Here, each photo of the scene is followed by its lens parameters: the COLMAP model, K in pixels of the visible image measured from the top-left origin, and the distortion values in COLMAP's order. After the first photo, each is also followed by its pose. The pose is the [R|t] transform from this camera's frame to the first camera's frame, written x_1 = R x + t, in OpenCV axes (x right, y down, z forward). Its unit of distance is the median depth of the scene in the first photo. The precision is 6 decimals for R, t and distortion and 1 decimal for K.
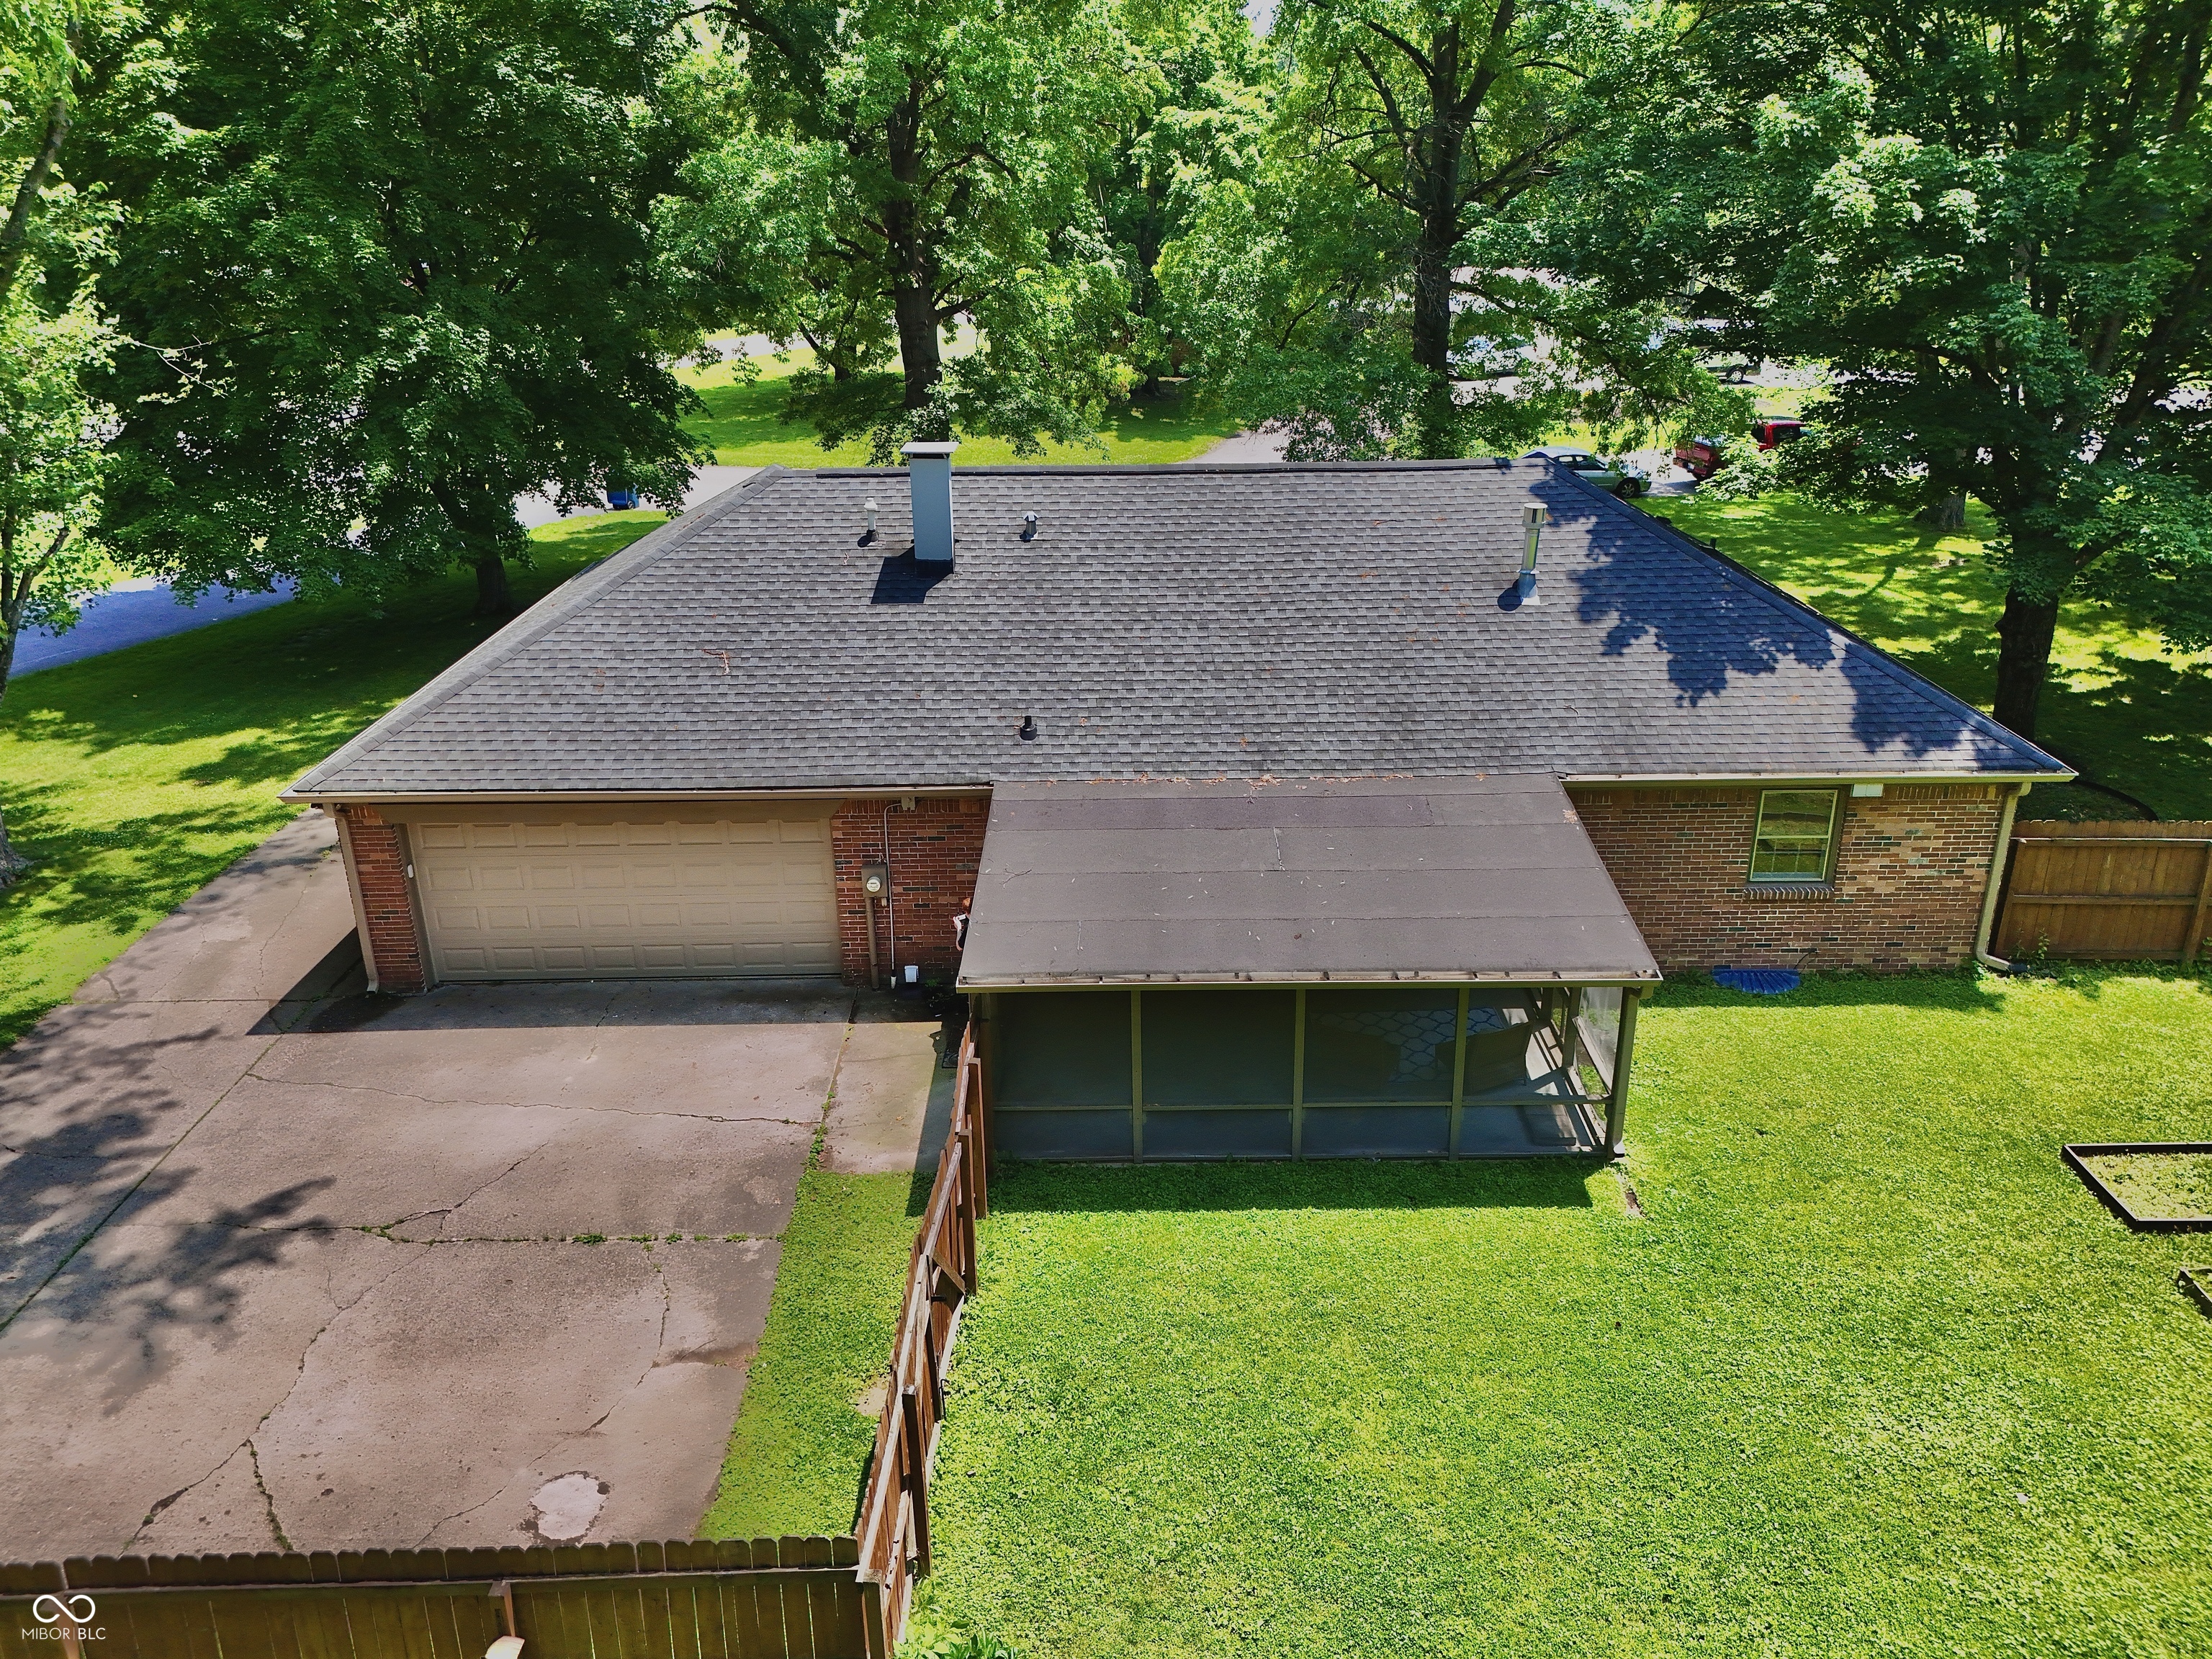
lens RADIAL K [[1609.8, 0, 1106.0], [0, 1609.8, 829.5], [0, 0, 1]] dist [0.190198, -0.189193]
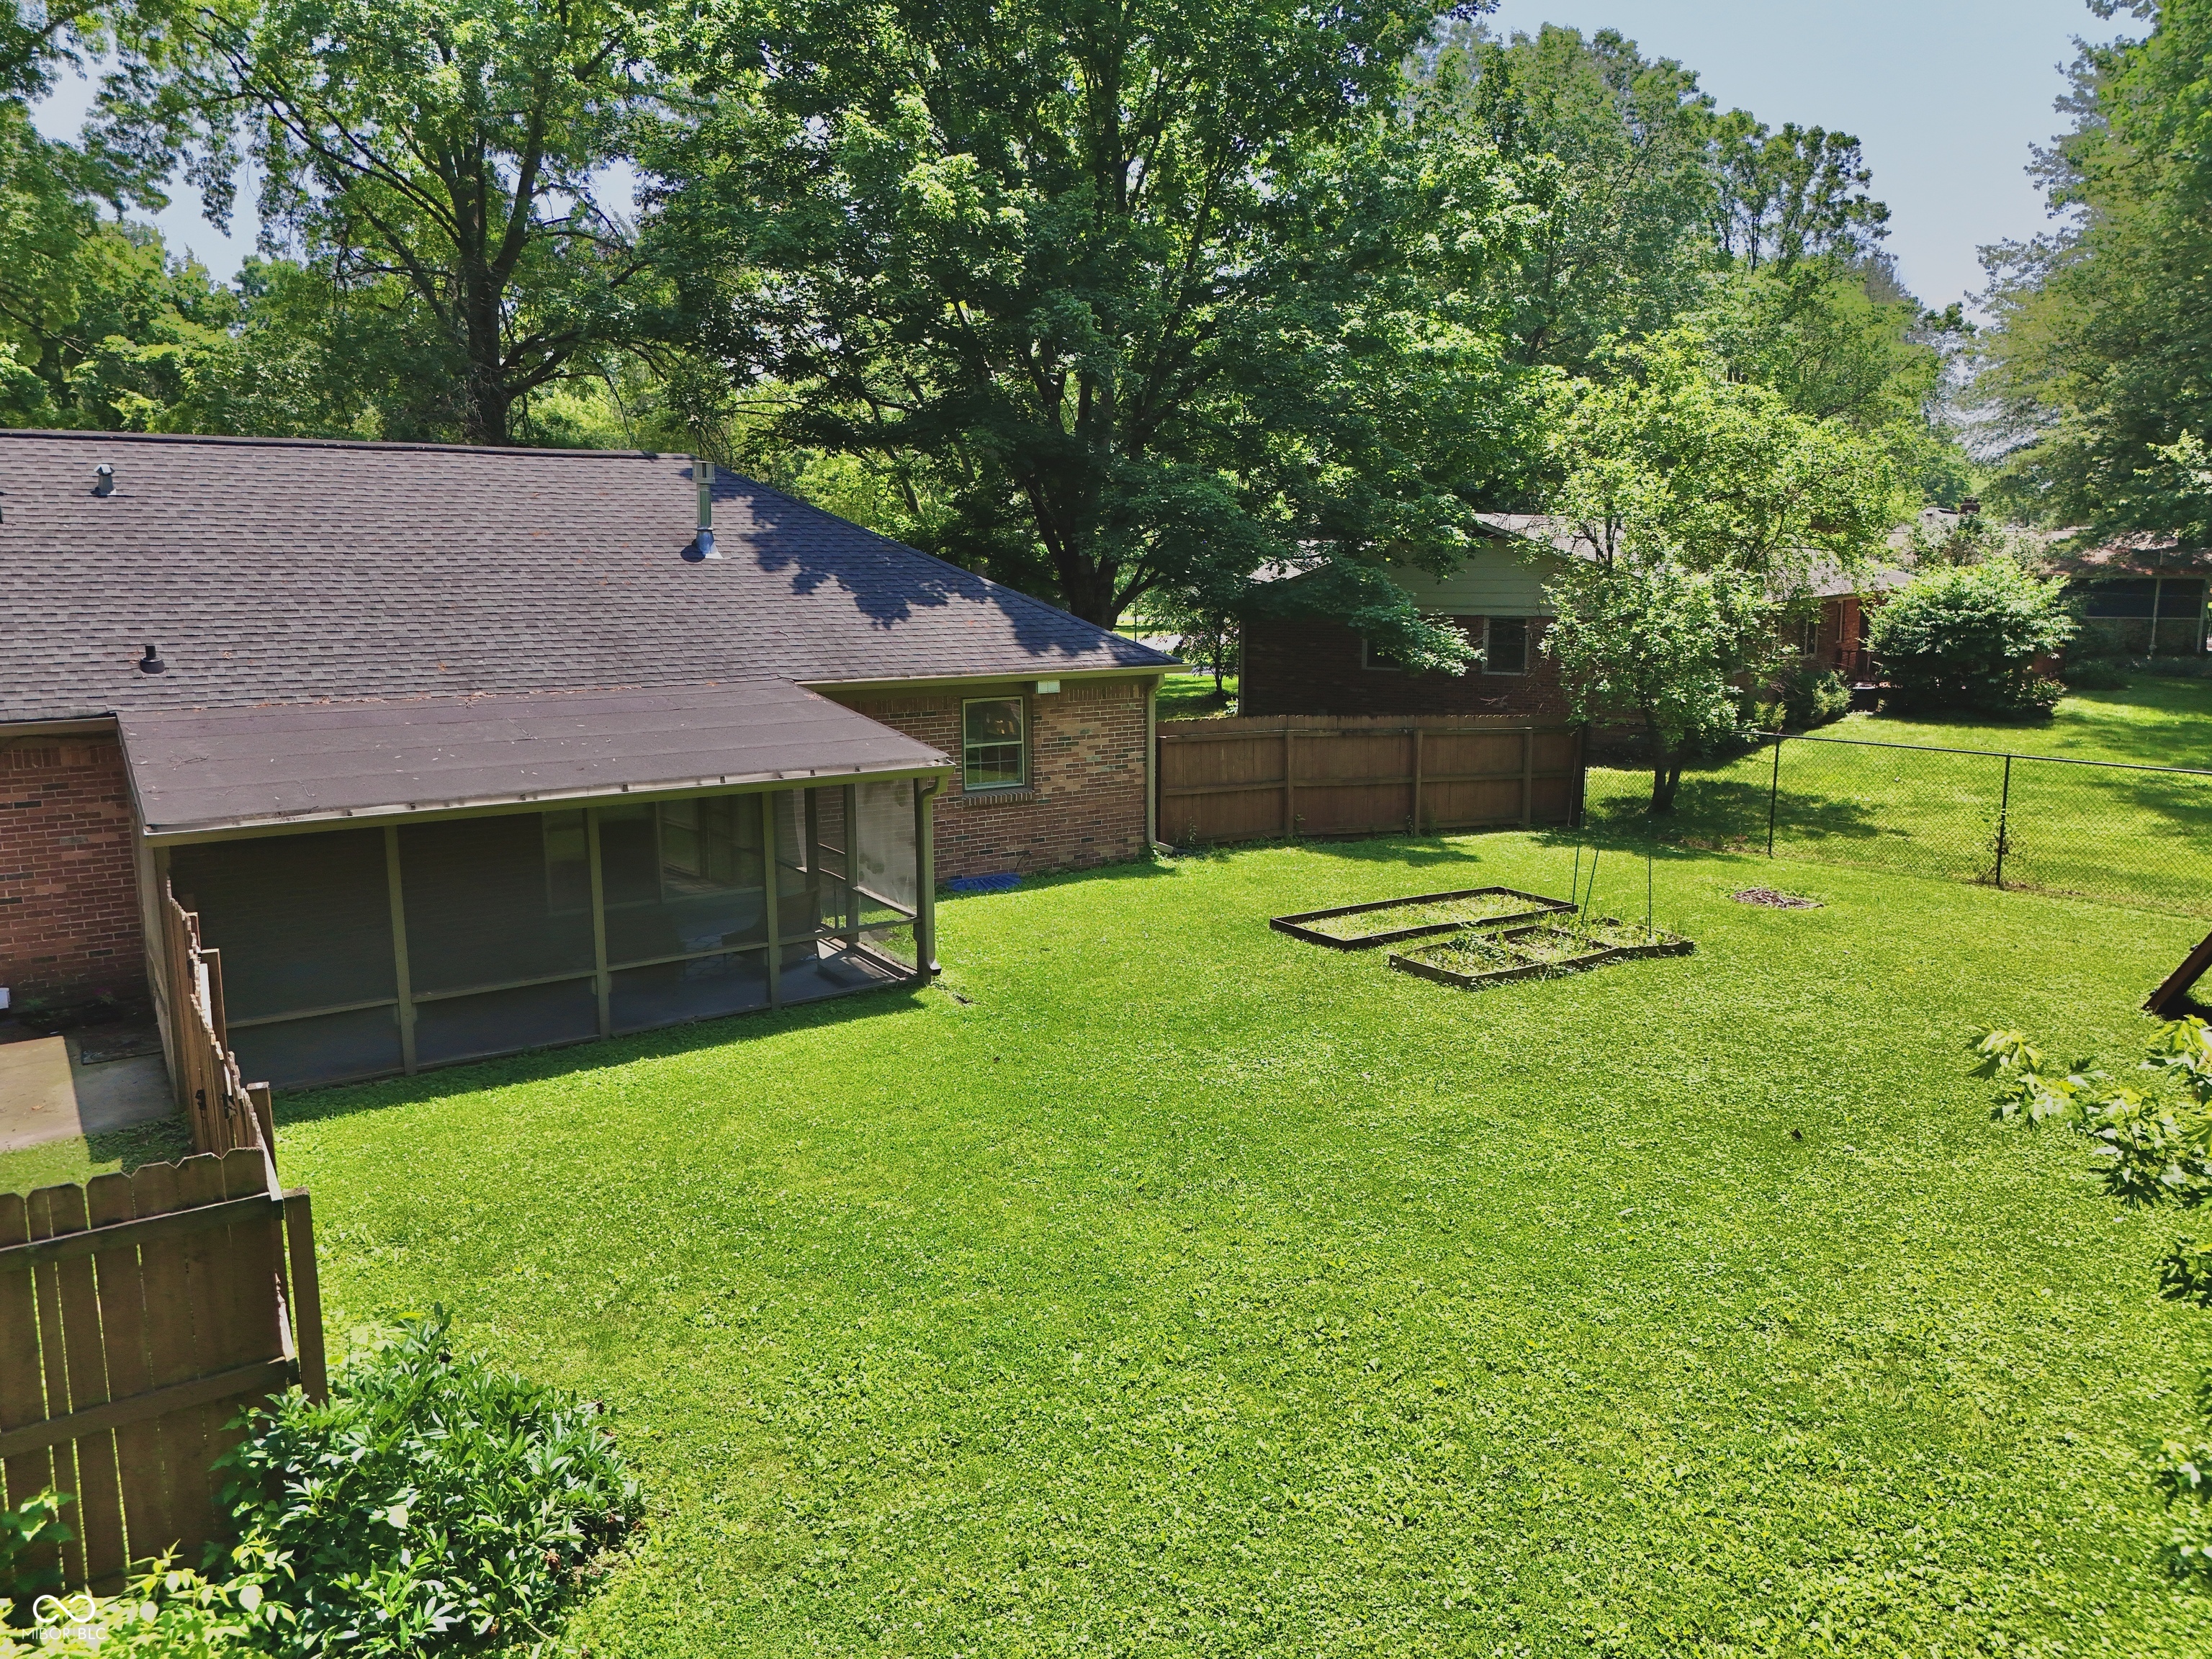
lens RADIAL K [[1681.7, 0, 1106.0], [0, 1681.7, 829.5], [0, 0, 1]] dist [-0.048514, 0.104046]
pose [[0.837269, -0.081981, 0.540610, -0.107765], [0.186191, 0.972357, -0.140910, 0.222058], [-0.514114, 0.218636, 0.829389, 0.087534]]
